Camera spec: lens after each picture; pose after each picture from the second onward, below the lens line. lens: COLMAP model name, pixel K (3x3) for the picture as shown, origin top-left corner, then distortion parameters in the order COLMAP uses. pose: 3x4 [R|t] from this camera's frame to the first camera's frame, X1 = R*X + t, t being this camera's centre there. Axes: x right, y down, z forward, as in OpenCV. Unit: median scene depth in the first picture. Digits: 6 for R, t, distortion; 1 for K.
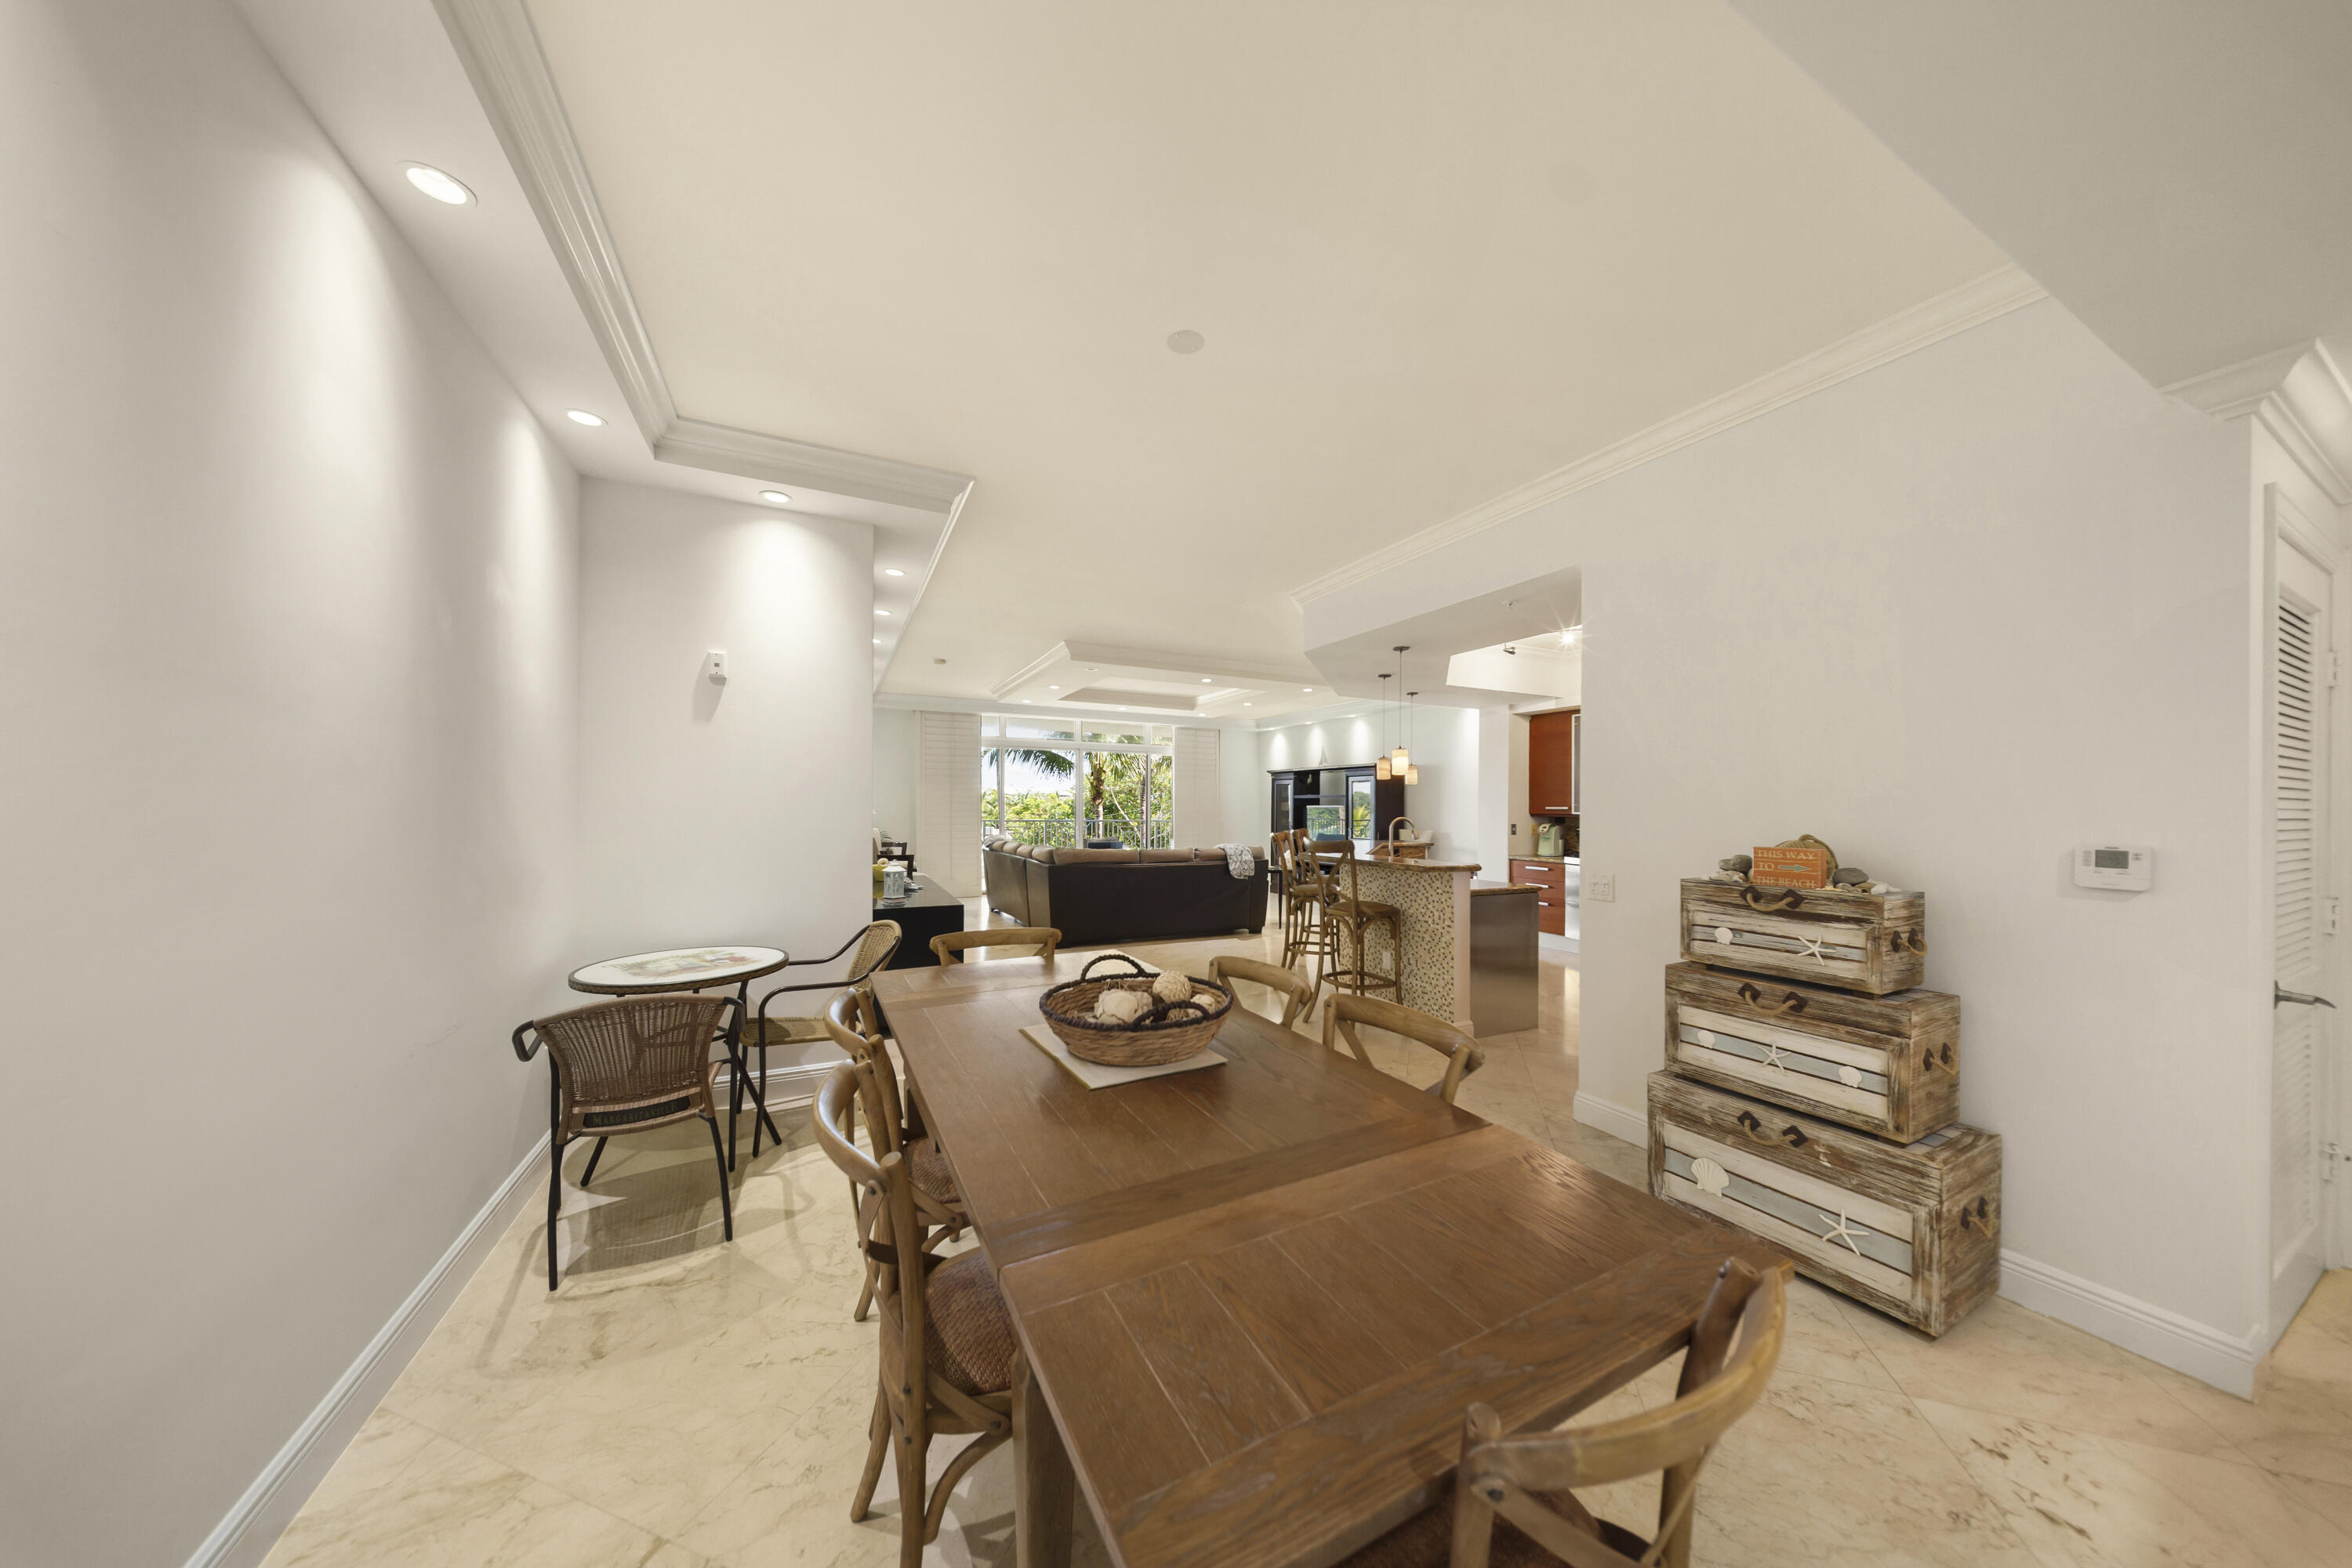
lens RADIAL K [[715.3, 0, 1176.0], [0, 715.3, 816.5], [0, 0, 1]] dist [0.000288, -0.000006]
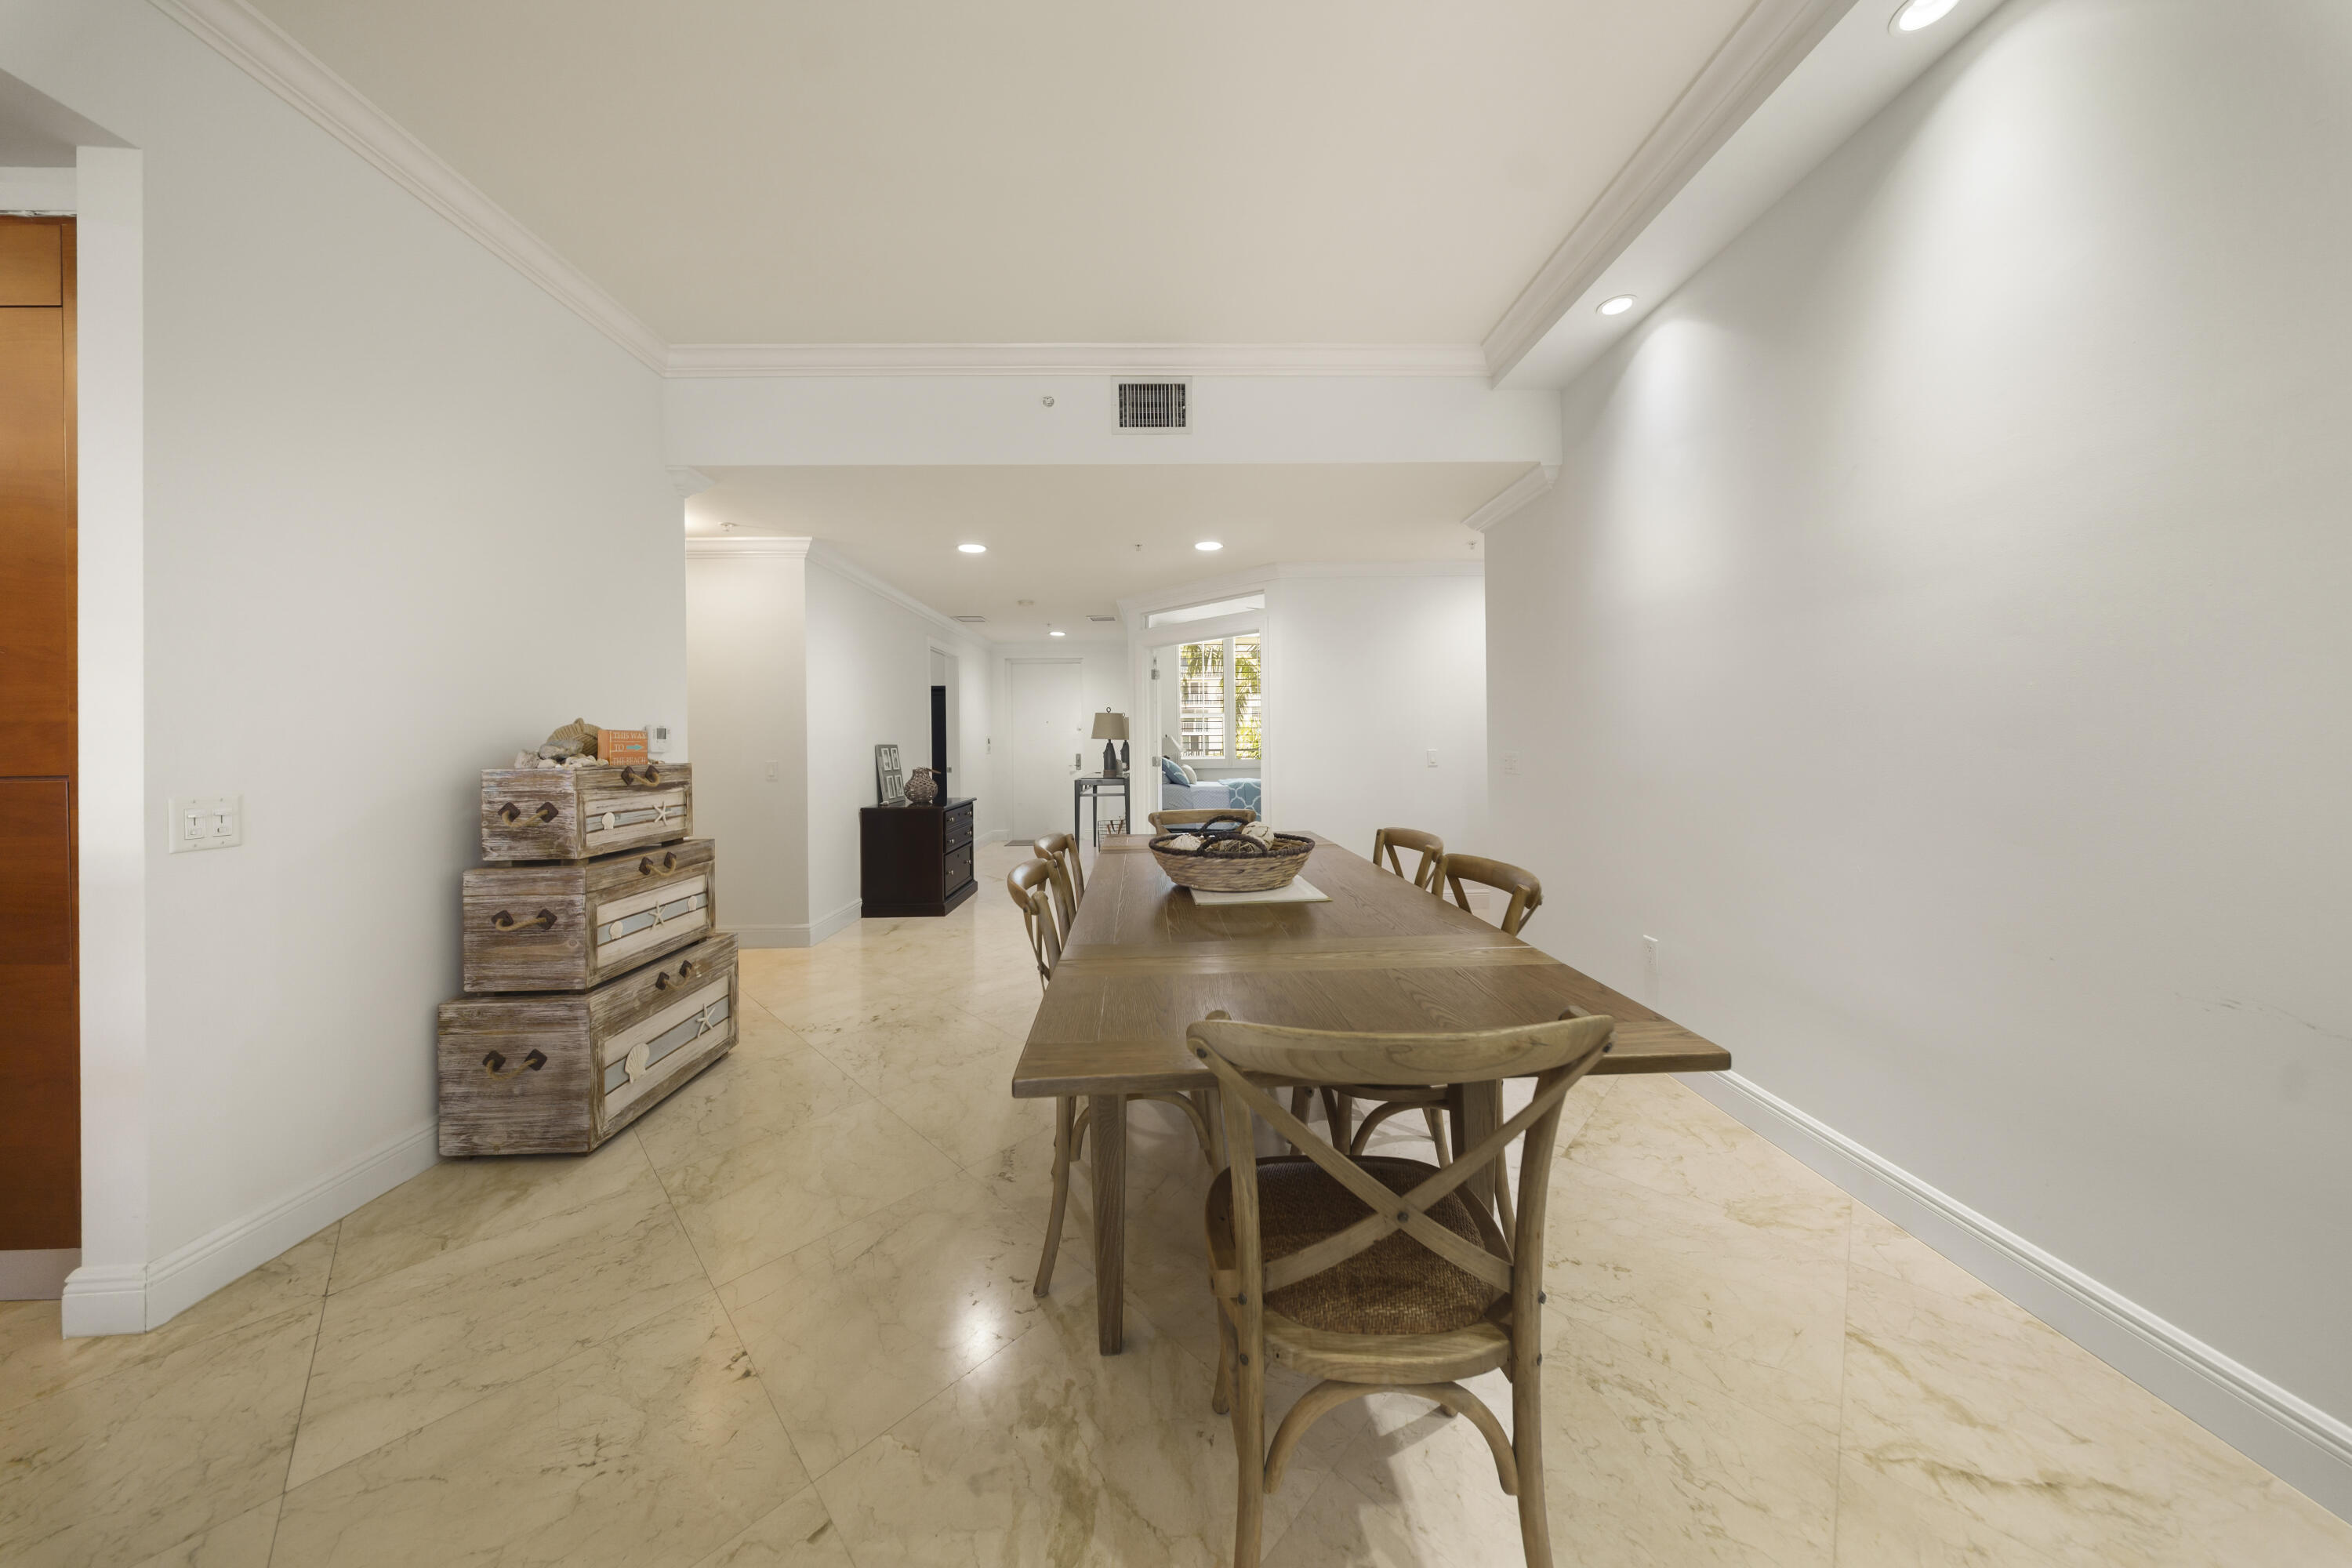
lens RADIAL K [[715.3, 0, 1181.2], [0, 715.3, 734.2], [0, 0, 1]] dist [0.000288, -0.000006]
pose [[-0.908609, 0.008060, 0.417571, -0.357767], [0.010101, 0.999945, 0.002679, 0.054360], [-0.417526, 0.006652, -0.908640, 1.589328]]
